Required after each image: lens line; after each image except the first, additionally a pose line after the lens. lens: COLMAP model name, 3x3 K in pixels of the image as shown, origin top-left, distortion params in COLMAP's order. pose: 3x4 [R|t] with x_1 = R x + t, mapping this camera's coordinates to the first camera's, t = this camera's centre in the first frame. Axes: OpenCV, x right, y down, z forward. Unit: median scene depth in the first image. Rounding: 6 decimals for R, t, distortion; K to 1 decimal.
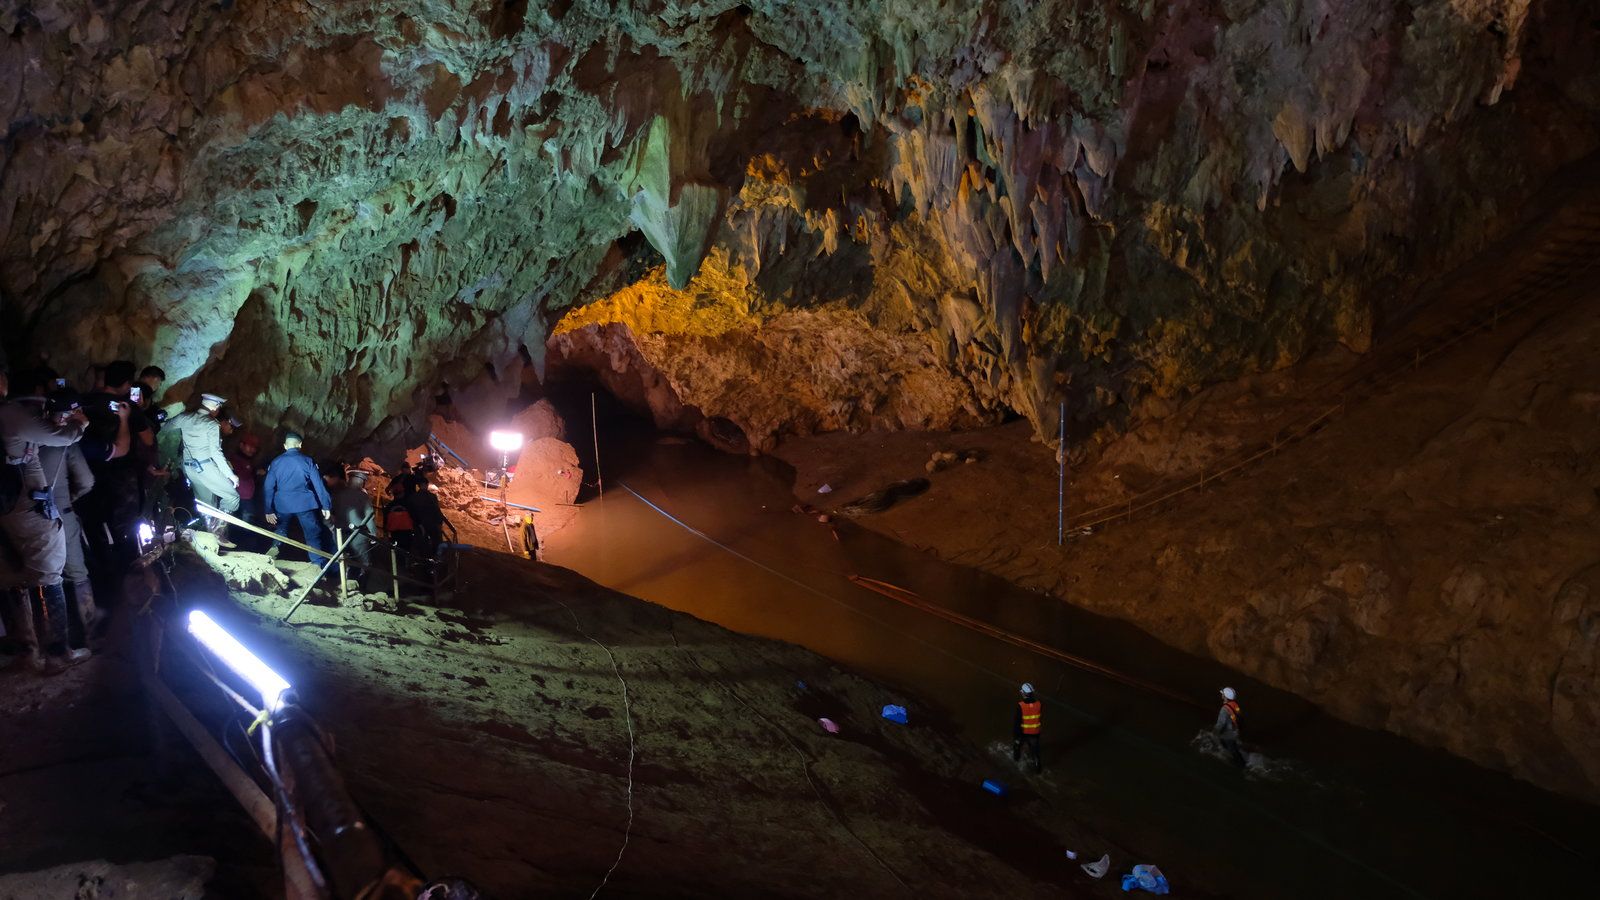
lens RADIAL K [[1068.2, 0, 800.0], [0, 1068.2, 450.0], [0, 0, 1]] dist [-0.015526, 0.001972]
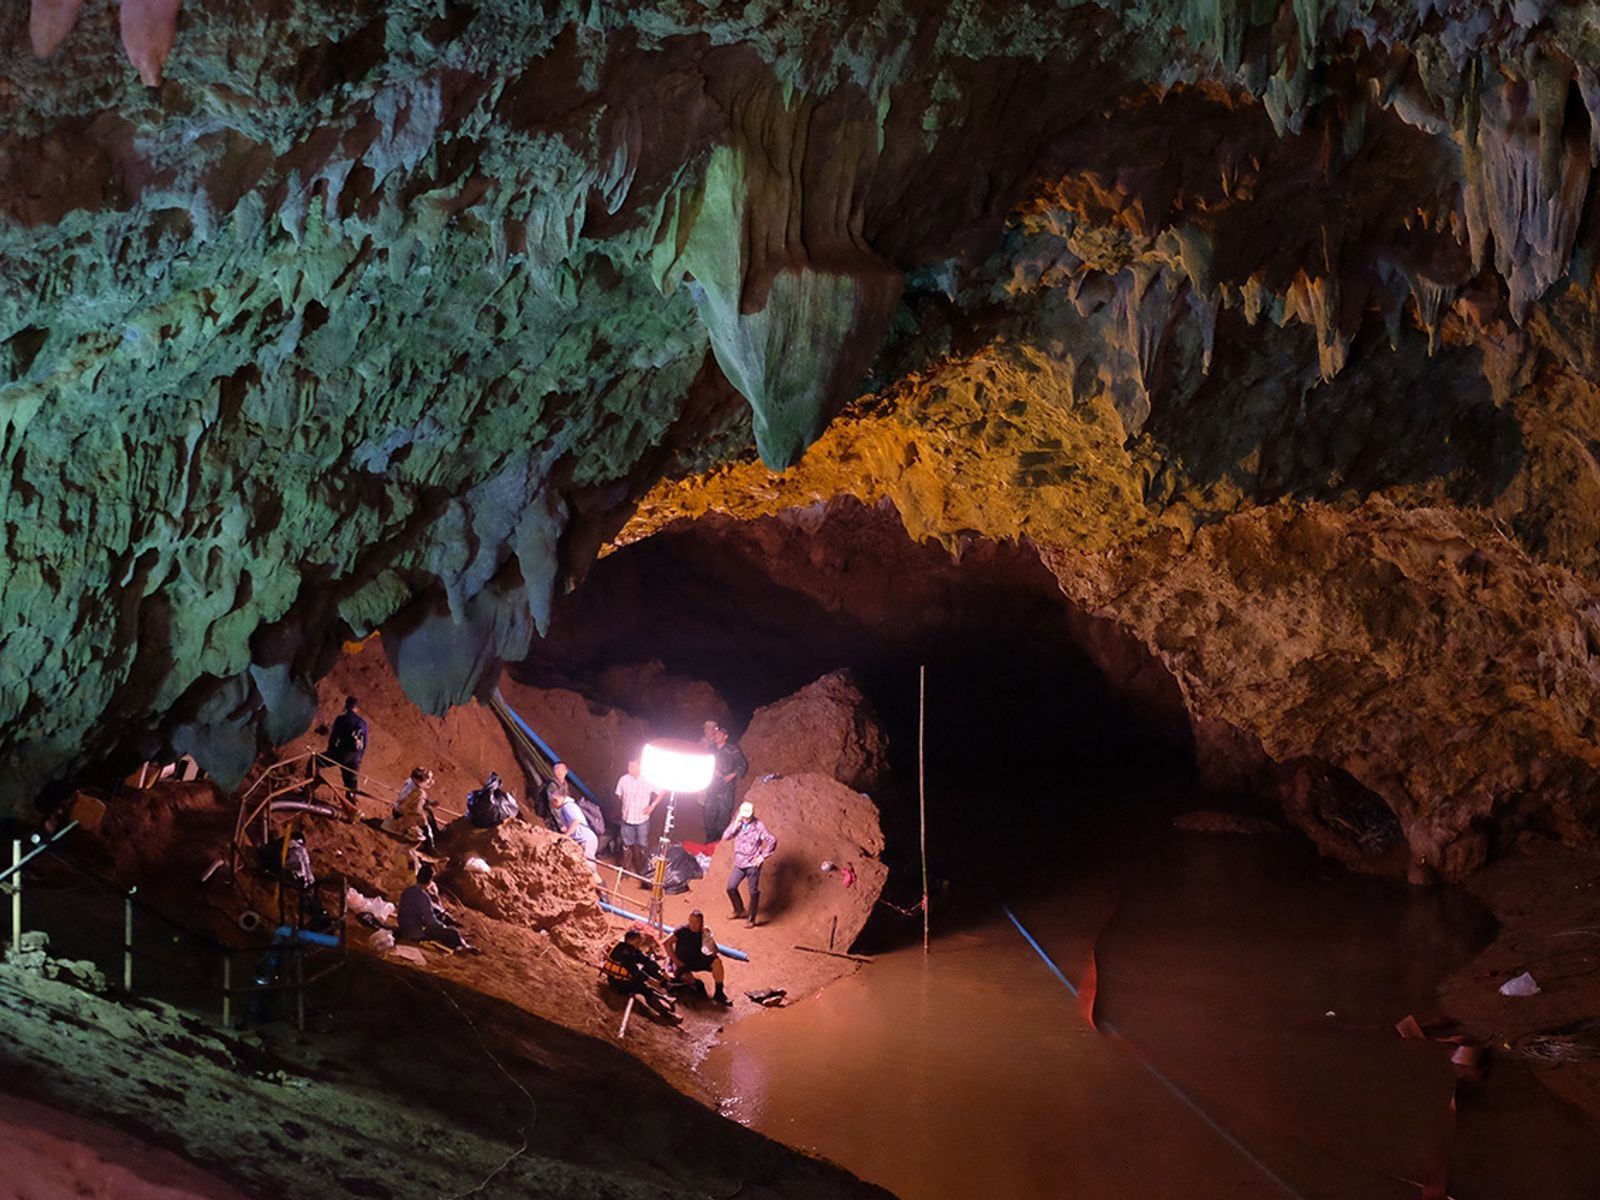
lens RADIAL K [[3506.9, 0, 800.0], [0, 3506.9, 600.0], [0, 0, 1]] dist [0.079147, -0.683133]
pose [[0.947141, 0.075510, -0.311804, 0.484845], [-0.098968, 0.993275, -0.060084, 0.008142], [0.305170, 0.087767, 0.948245, -0.638346]]
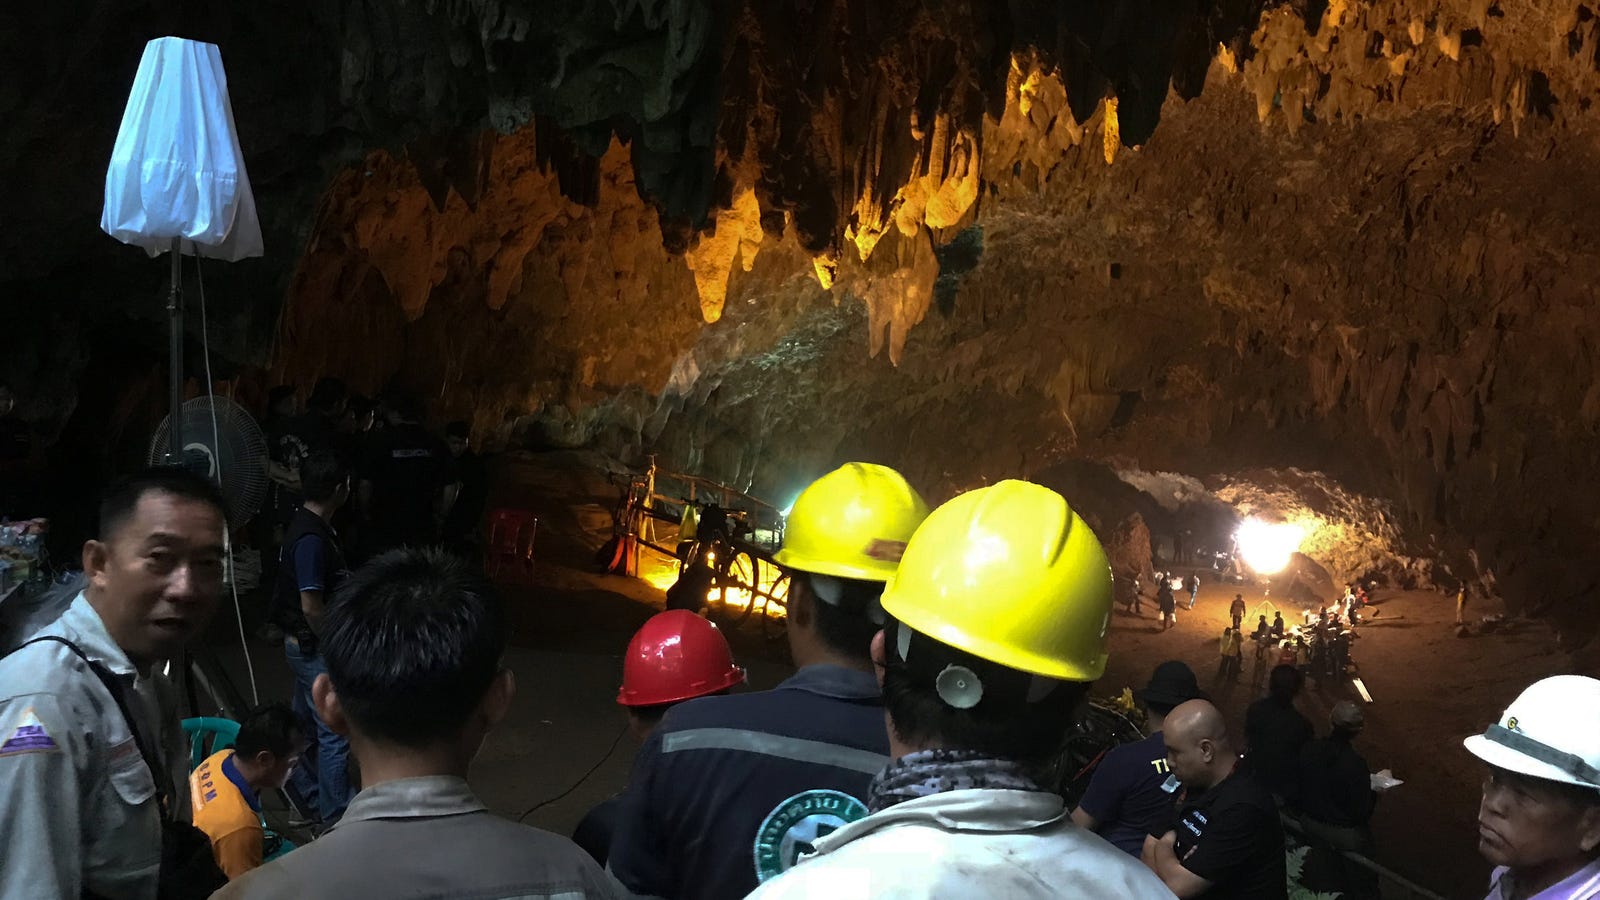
lens RADIAL K [[1290.9, 0, 800.0], [0, 1290.9, 450.0], [0, 0, 1]] dist [-0.071100, 0.000536]
pose [[0.821913, 0.123645, -0.556031, 0.788364], [-0.175036, 0.983750, -0.039977, 0.010916], [0.542053, 0.130183, 0.830199, -1.131512]]
